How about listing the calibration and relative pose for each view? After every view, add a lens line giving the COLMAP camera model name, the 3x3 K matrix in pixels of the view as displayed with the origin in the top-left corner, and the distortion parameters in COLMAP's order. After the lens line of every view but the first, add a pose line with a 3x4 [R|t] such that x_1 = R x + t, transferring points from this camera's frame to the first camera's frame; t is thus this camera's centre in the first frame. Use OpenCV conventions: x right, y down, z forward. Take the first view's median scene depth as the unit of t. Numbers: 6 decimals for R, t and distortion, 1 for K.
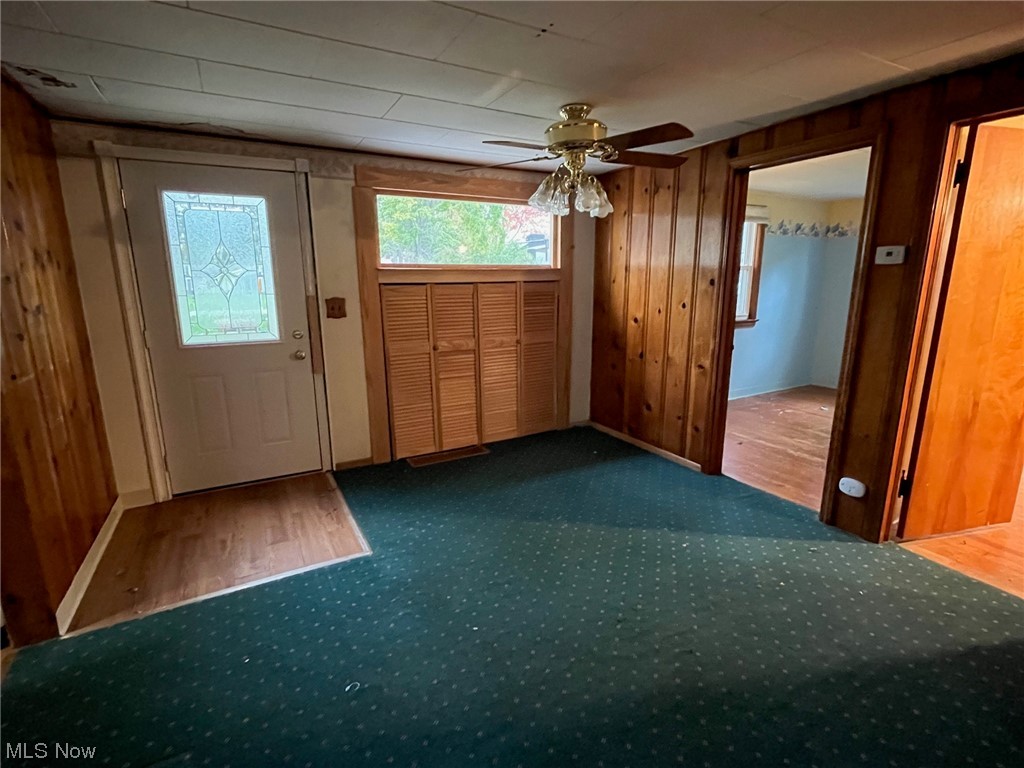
lens RADIAL K [[490.0, 0, 511.2], [0, 490.0, 384.3], [0, 0, 1]] dist [-0.000020, -0.000088]
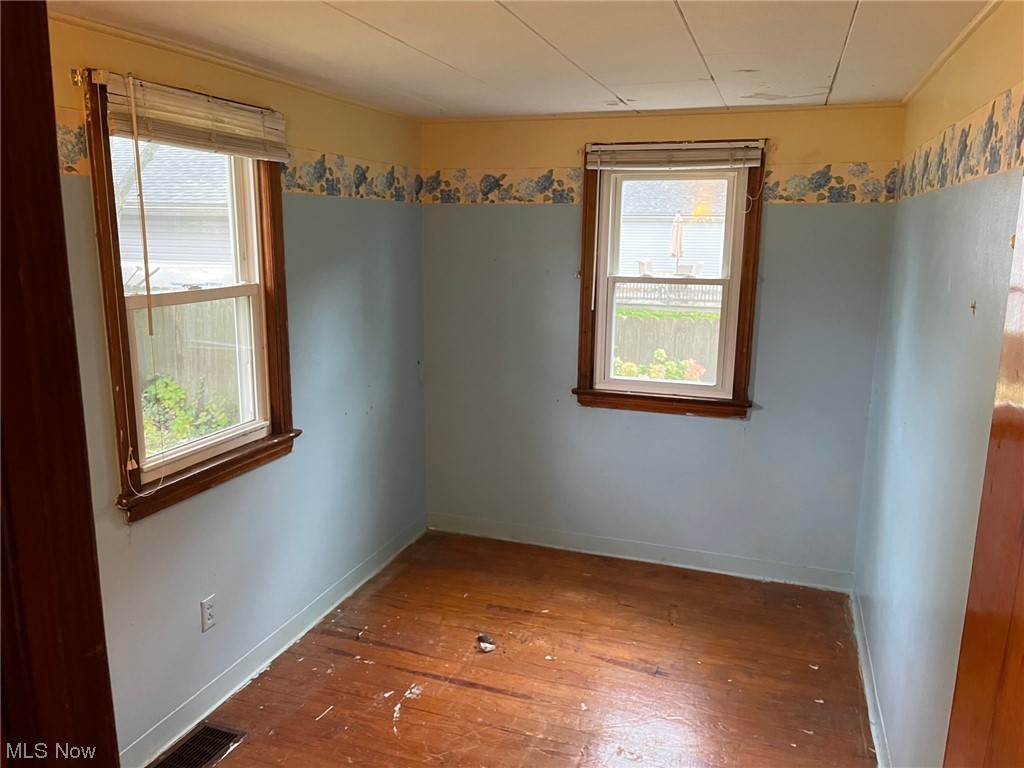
lens RADIAL K [[776.1, 0, 512.3], [0, 776.1, 384.6], [0, 0, 1]] dist [0.062633, -0.086523]
pose [[0.744819, -0.118707, 0.656622, 0.247238], [0.126453, 0.991327, 0.035779, -0.162770], [-0.655175, 0.056383, 0.753371, 0.460929]]
